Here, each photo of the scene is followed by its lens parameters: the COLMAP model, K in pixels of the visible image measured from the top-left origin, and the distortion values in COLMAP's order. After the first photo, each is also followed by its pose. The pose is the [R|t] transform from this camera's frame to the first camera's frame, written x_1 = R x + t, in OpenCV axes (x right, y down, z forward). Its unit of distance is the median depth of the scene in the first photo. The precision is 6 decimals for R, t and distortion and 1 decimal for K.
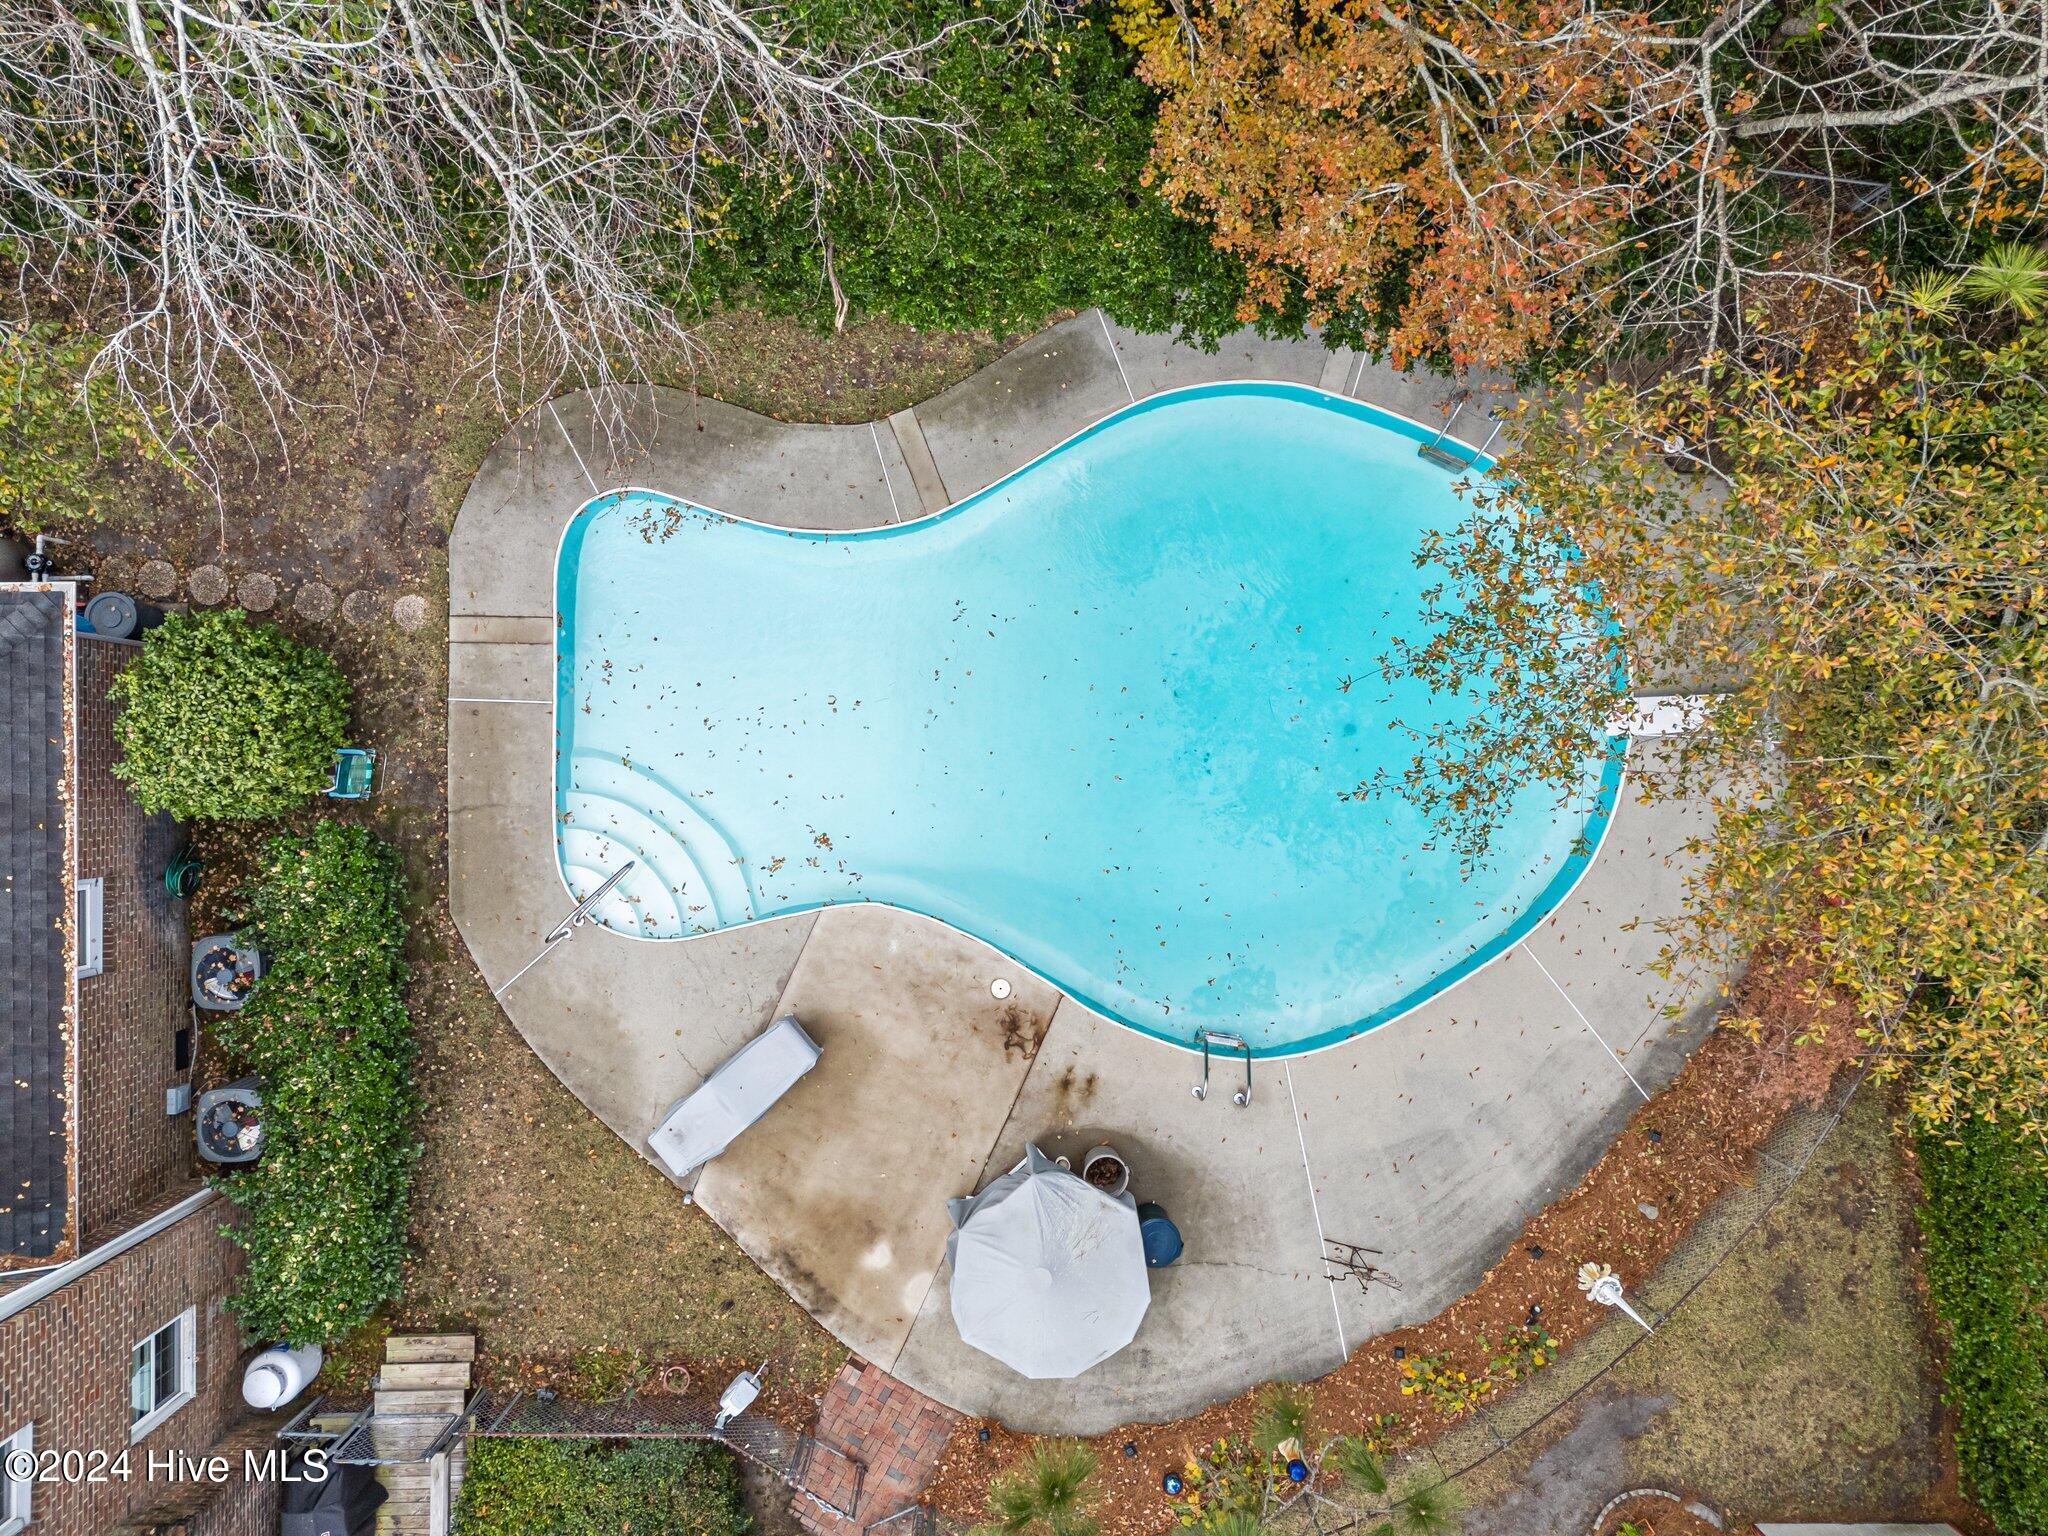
lens RADIAL K [[1500.4, 0, 1024.0], [0, 1500.4, 768.0], [0, 0, 1]] dist [0.056273, -0.001640]
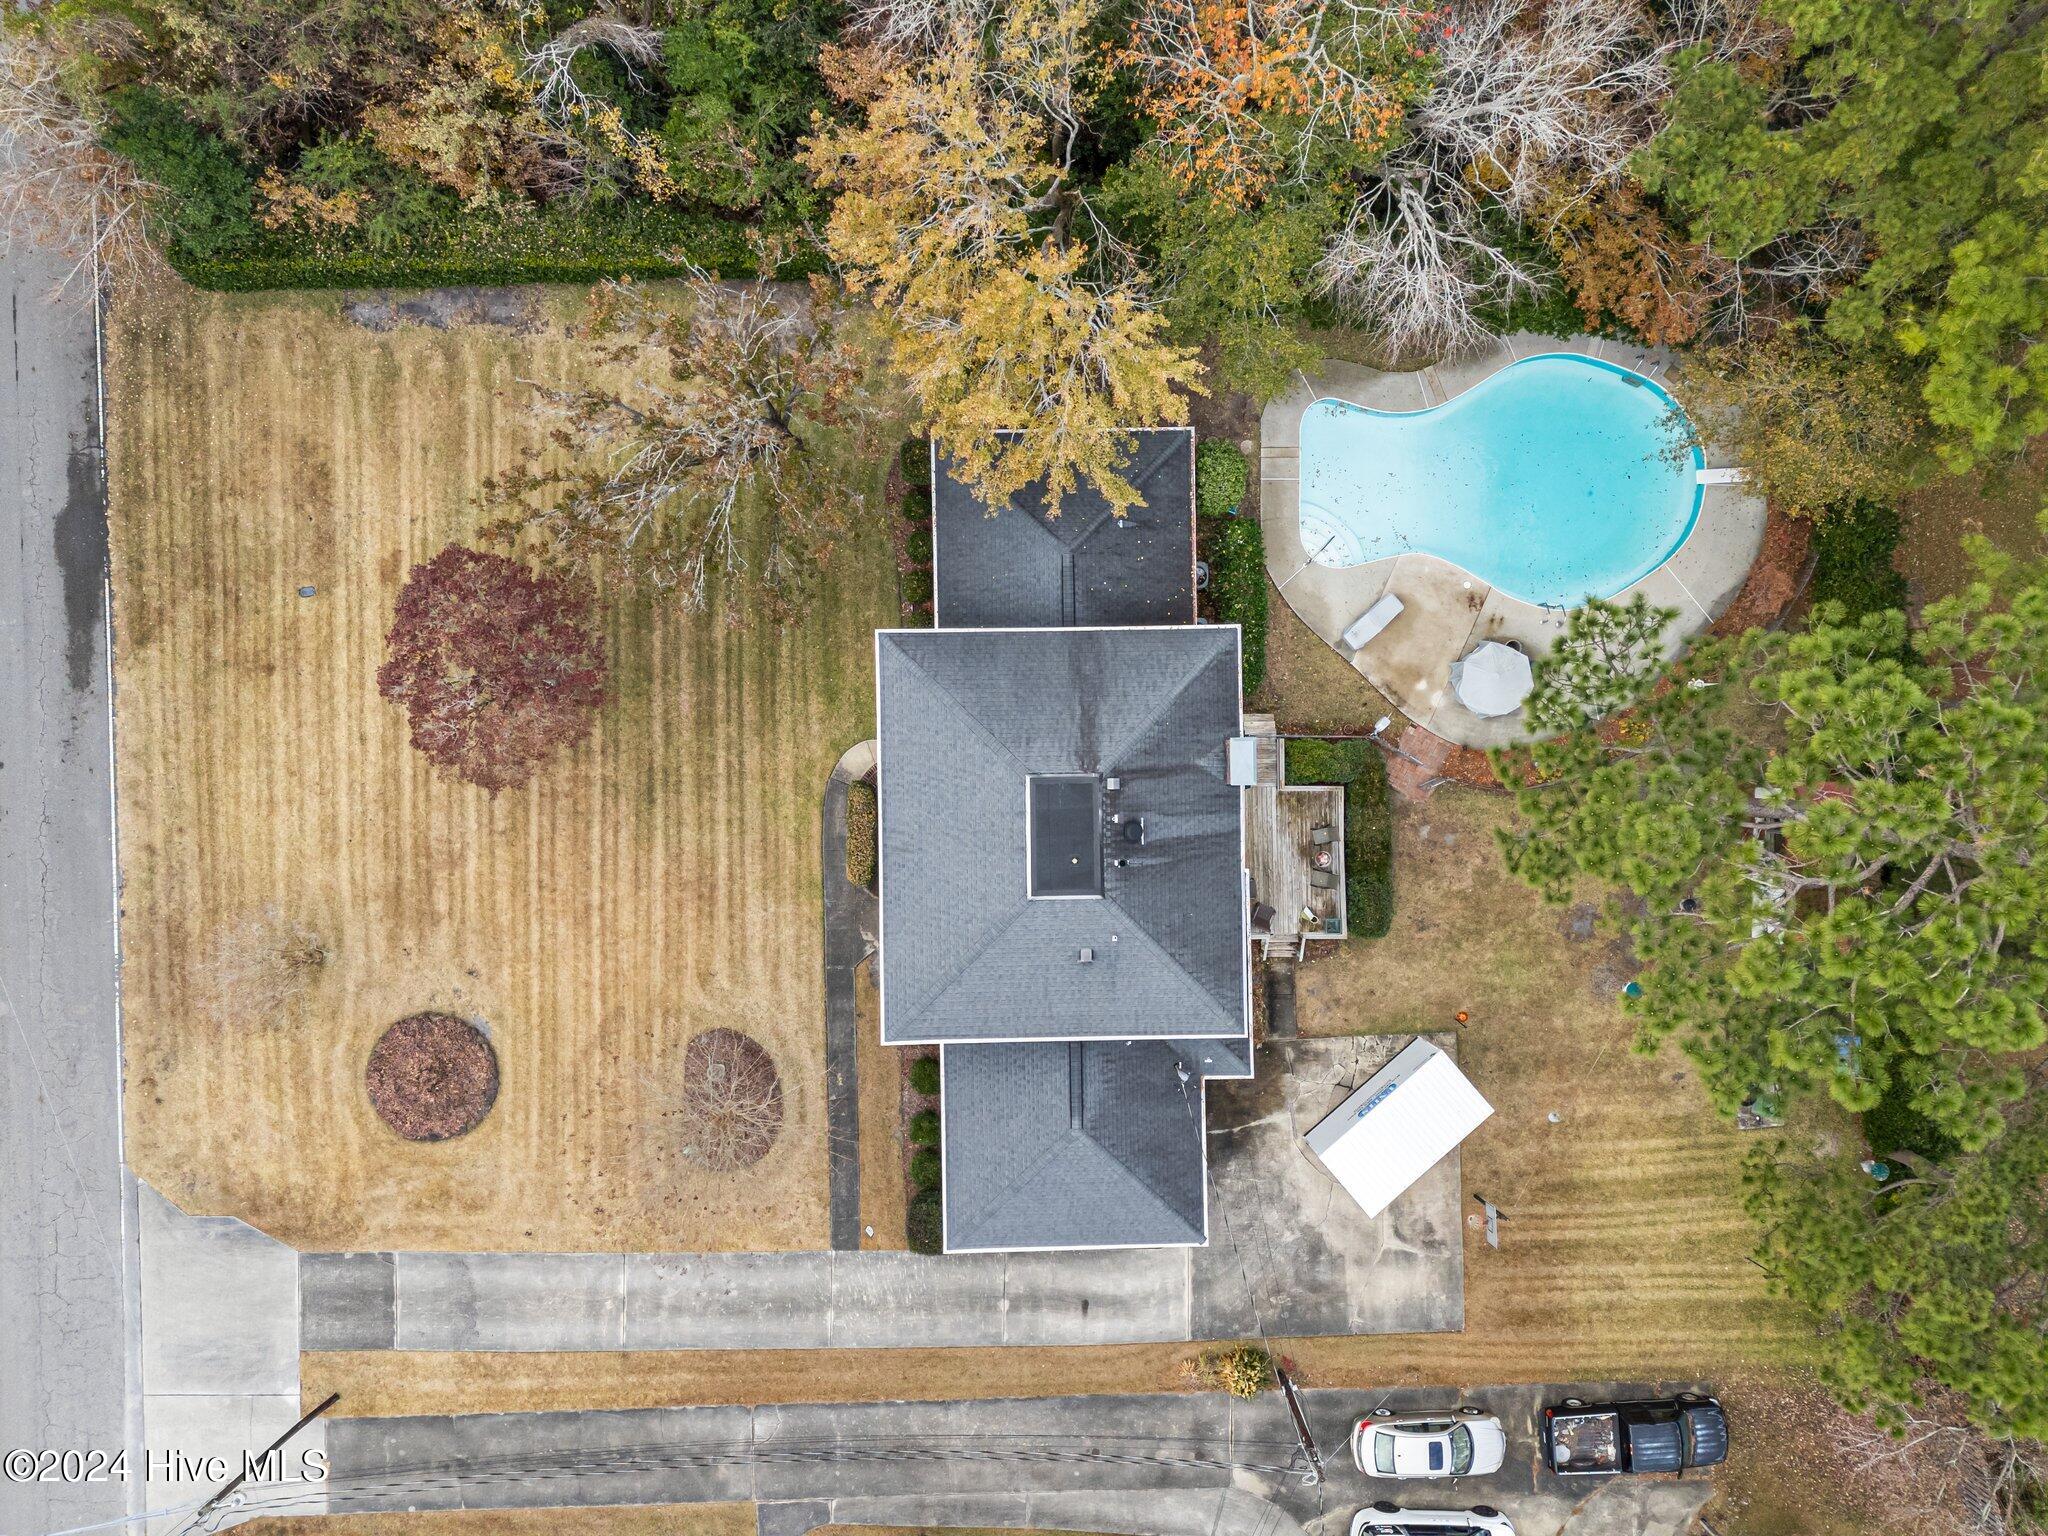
lens RADIAL K [[1500.4, 0, 1024.0], [0, 1500.4, 768.0], [0, 0, 1]] dist [0.056273, -0.001640]
pose [[0.999899, -0.011119, -0.008804, -0.783940], [0.011116, 0.999938, -0.000347, 0.466041], [0.008808, 0.000249, 0.999961, -1.684447]]
